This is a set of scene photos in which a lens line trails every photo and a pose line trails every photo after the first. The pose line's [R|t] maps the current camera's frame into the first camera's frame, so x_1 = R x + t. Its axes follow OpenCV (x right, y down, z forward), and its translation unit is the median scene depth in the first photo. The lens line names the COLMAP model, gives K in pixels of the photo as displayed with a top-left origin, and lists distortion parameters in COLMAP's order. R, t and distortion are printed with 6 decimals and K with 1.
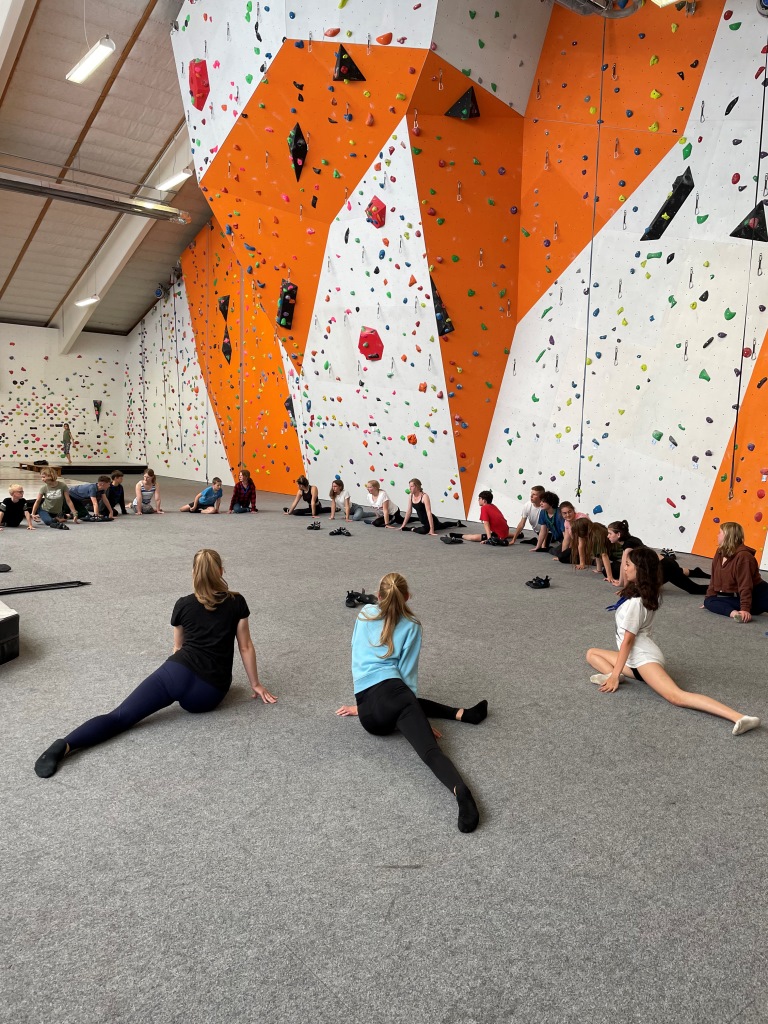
lens RADIAL K [[769.5, 0, 384.6], [0, 769.5, 506.1], [0, 0, 1]] dist [0.066240, -0.075701]
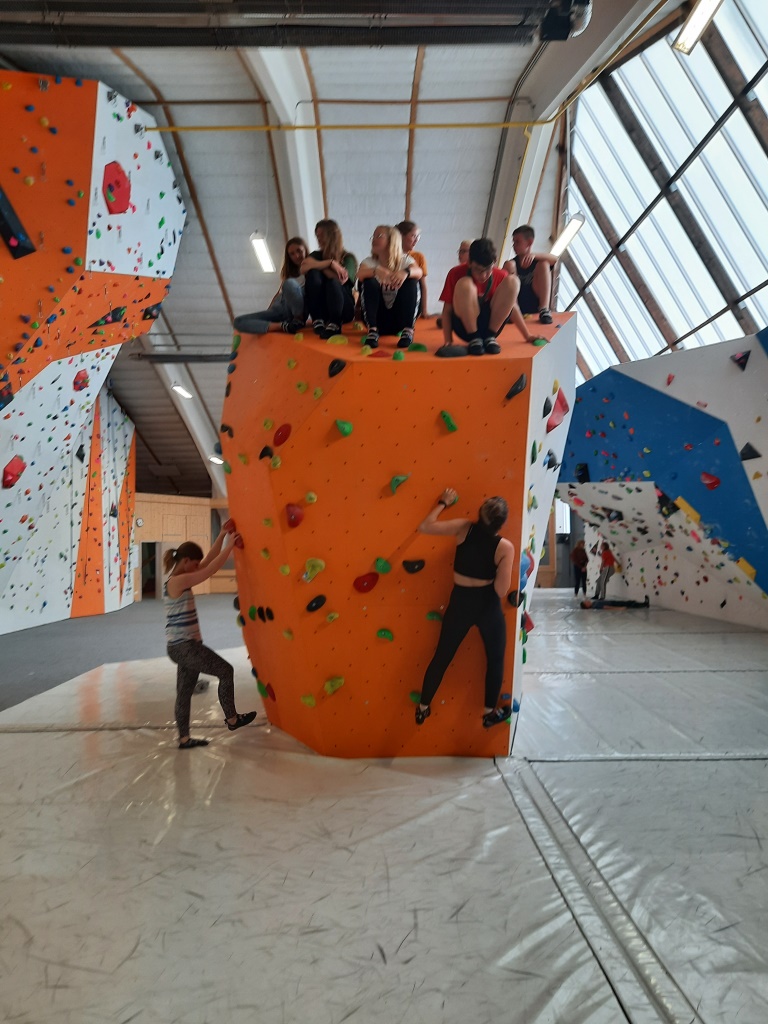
lens RADIAL K [[768.4, 0, 380.6], [0, 768.4, 509.3], [0, 0, 1]] dist [0.044829, -0.035933]
pose [[-0.784884, 0.010820, 0.619549, -1.080784], [0.048195, 0.997885, 0.043630, -0.196382], [-0.617766, 0.064104, -0.783745, 1.598626]]
